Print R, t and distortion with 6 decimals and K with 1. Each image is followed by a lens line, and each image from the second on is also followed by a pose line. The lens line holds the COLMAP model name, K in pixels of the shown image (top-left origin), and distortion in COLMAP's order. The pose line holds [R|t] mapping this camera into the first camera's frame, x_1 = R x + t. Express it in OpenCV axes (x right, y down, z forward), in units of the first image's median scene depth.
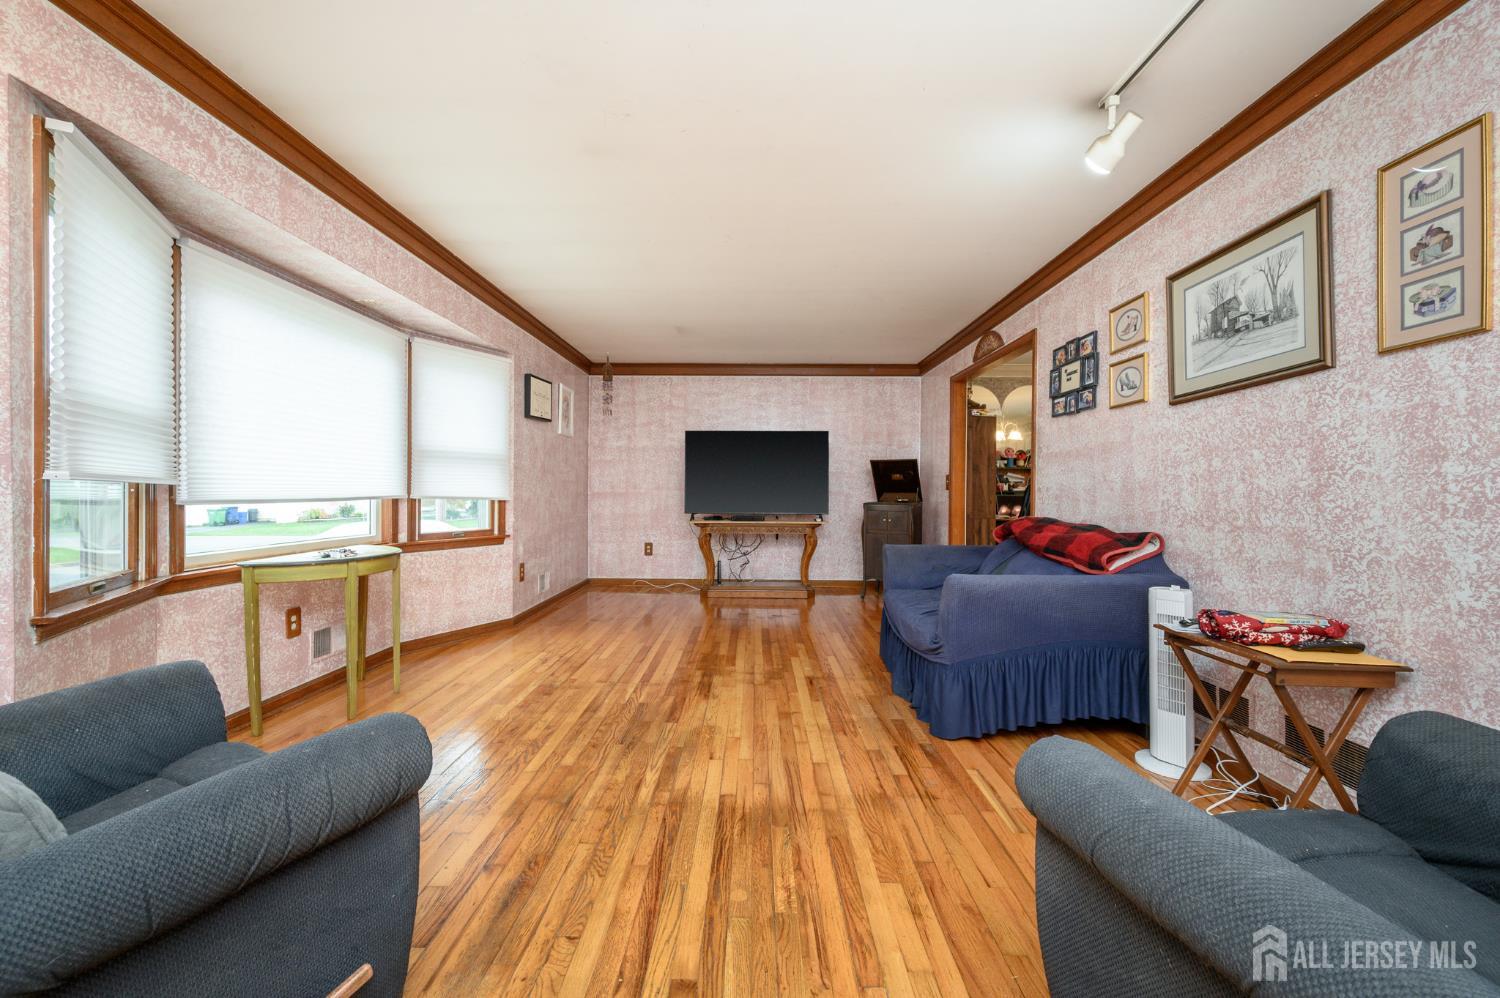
lens RADIAL K [[590.4, 0, 739.5], [0, 590.4, 492.9], [0, 0, 1]] dist [-0.000535, 0.000313]
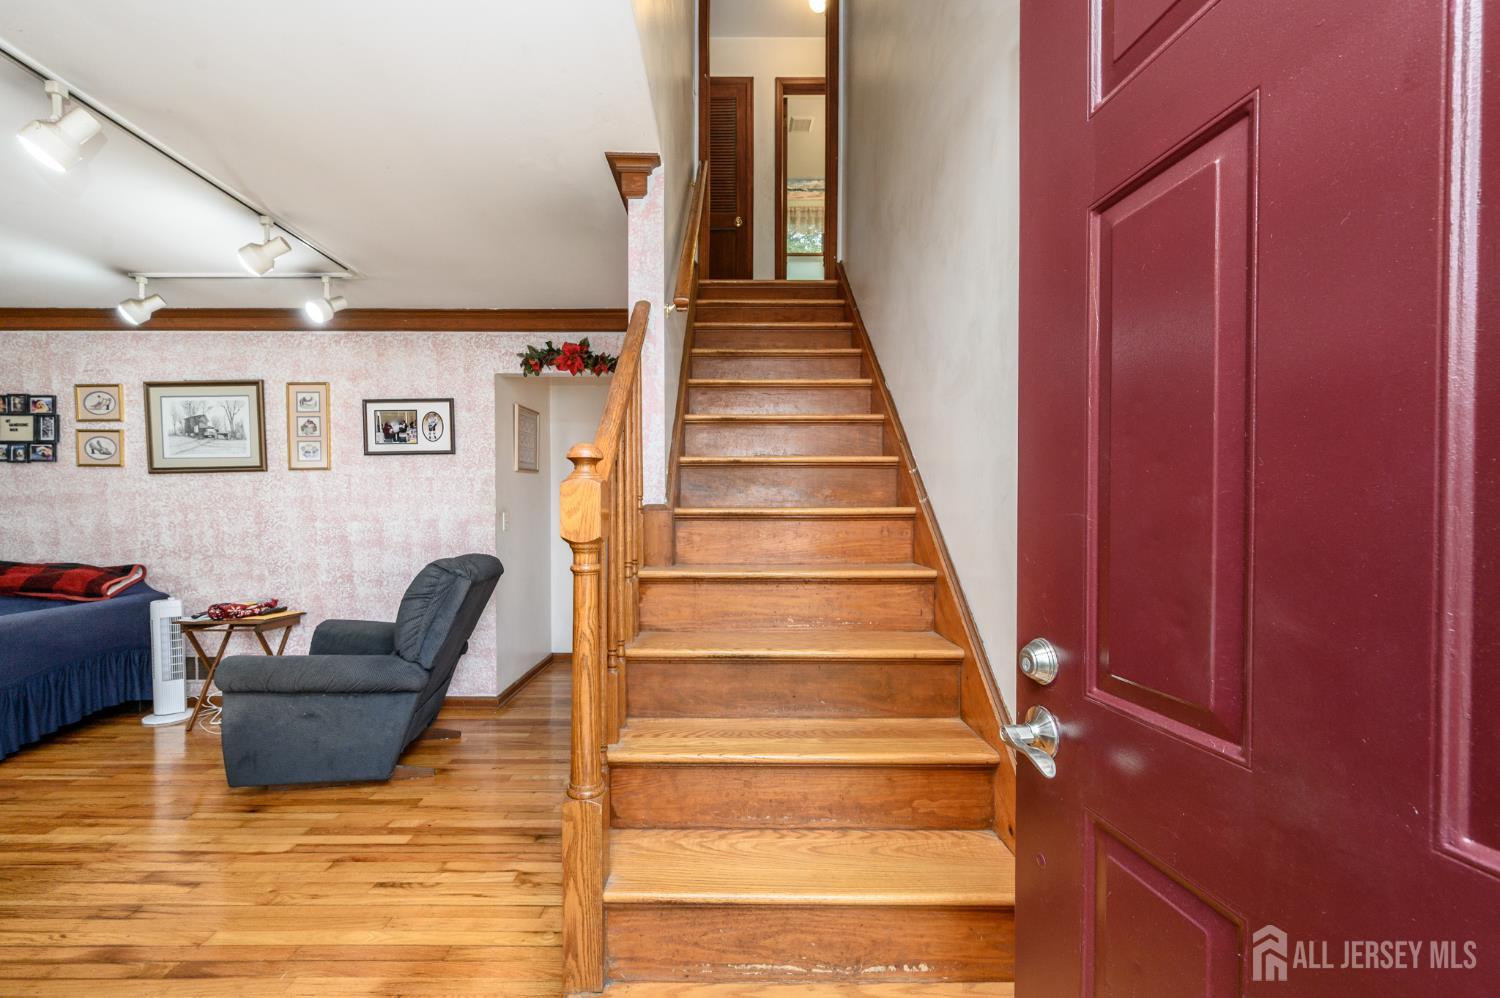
lens RADIAL K [[590.4, 0, 729.9], [0, 590.4, 522.7], [0, 0, 1]] dist [-0.000535, 0.000313]
pose [[-0.028235, -0.023861, 0.999317, -0.807957], [0.001920, 0.999712, 0.023925, -0.068312], [-0.999599, 0.002594, -0.028181, -0.391934]]
